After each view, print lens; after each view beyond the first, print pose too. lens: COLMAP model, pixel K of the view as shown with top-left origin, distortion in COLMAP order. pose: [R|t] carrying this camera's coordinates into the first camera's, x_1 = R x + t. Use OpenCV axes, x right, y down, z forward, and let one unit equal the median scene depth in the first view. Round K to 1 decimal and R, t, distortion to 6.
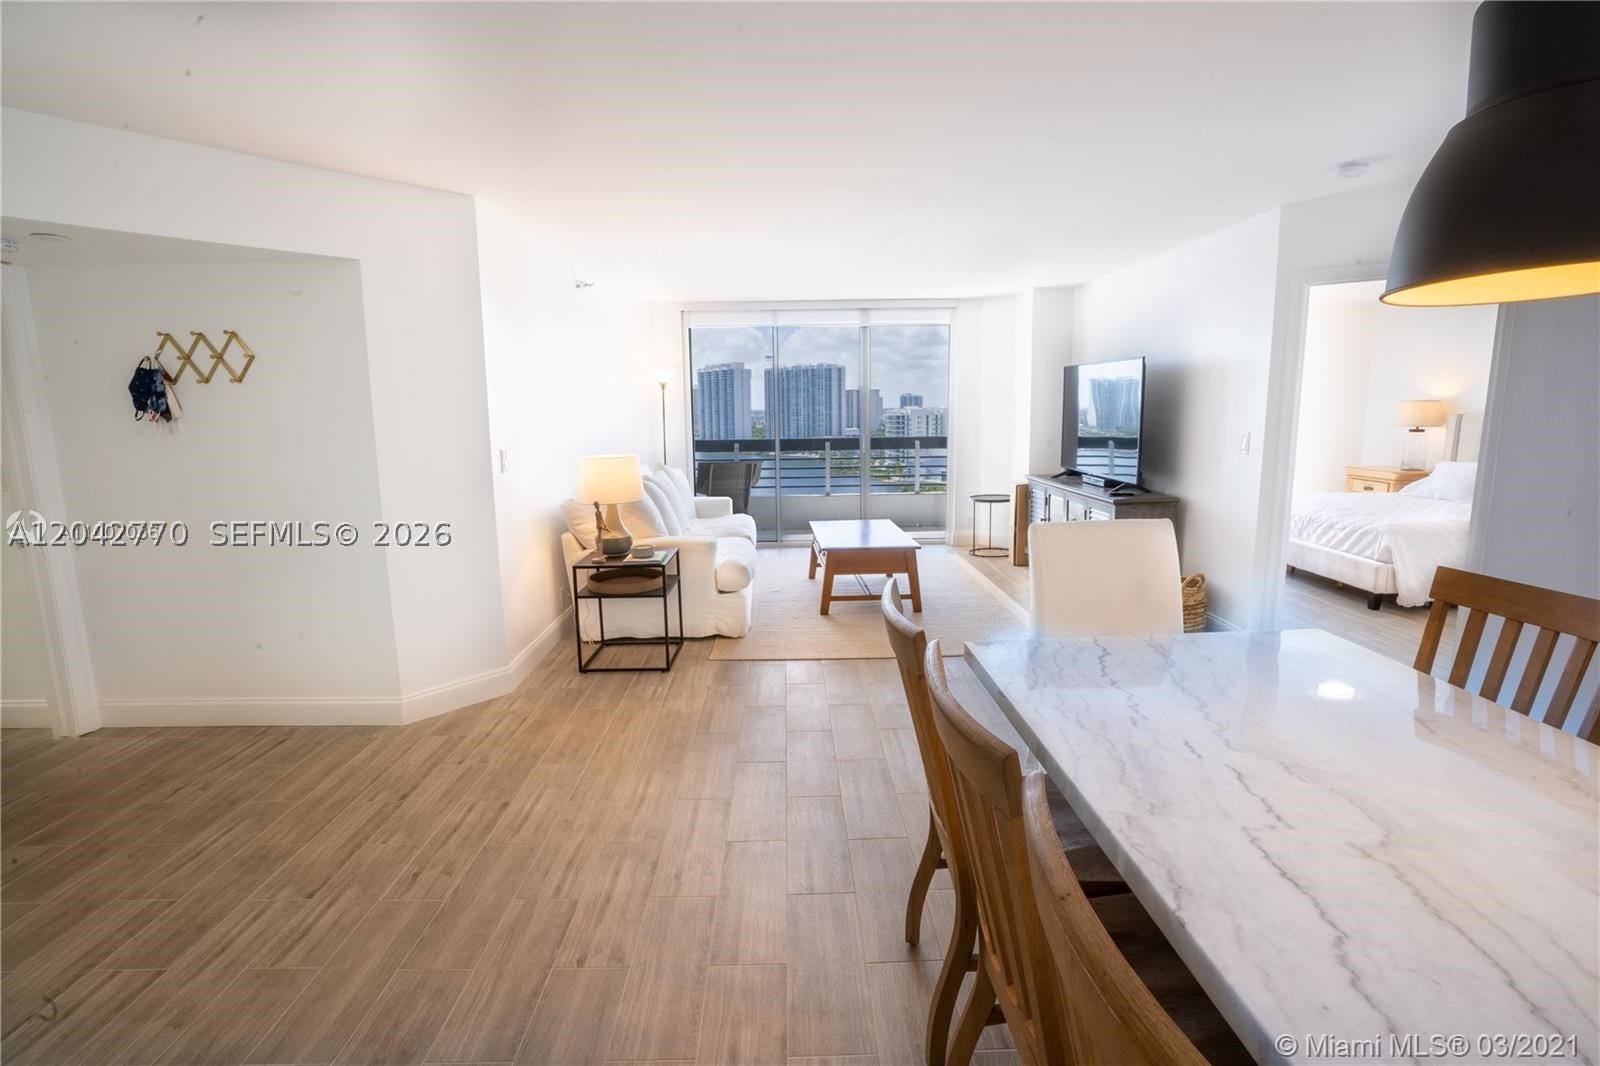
lens RADIAL K [[785.7, 0, 802.0], [0, 785.7, 539.8], [0, 0, 1]] dist [-0.080184, 0.035525]
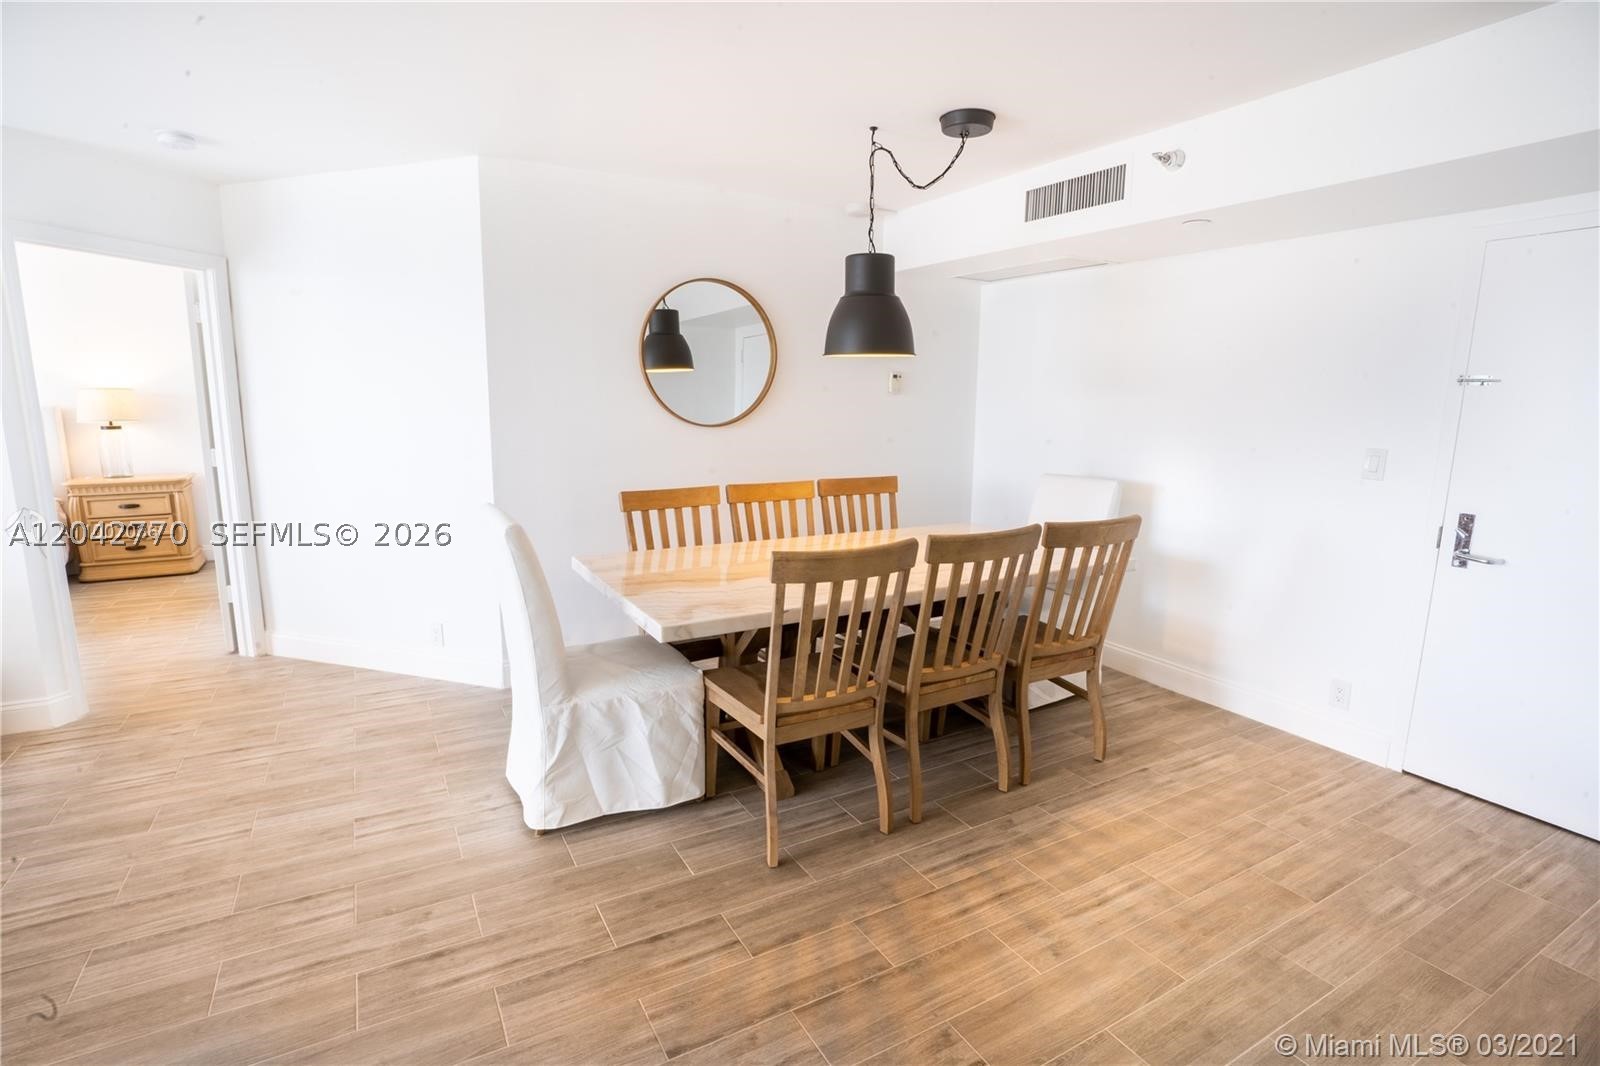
lens RADIAL K [[785.7, 0, 799.8], [0, 785.7, 538.1], [0, 0, 1]] dist [-0.080184, 0.035525]
pose [[-0.471251, -0.150290, 0.869100, -0.373887], [0.141681, 0.959680, 0.242777, -0.100456], [-0.870545, 0.237544, -0.430957, 0.626719]]
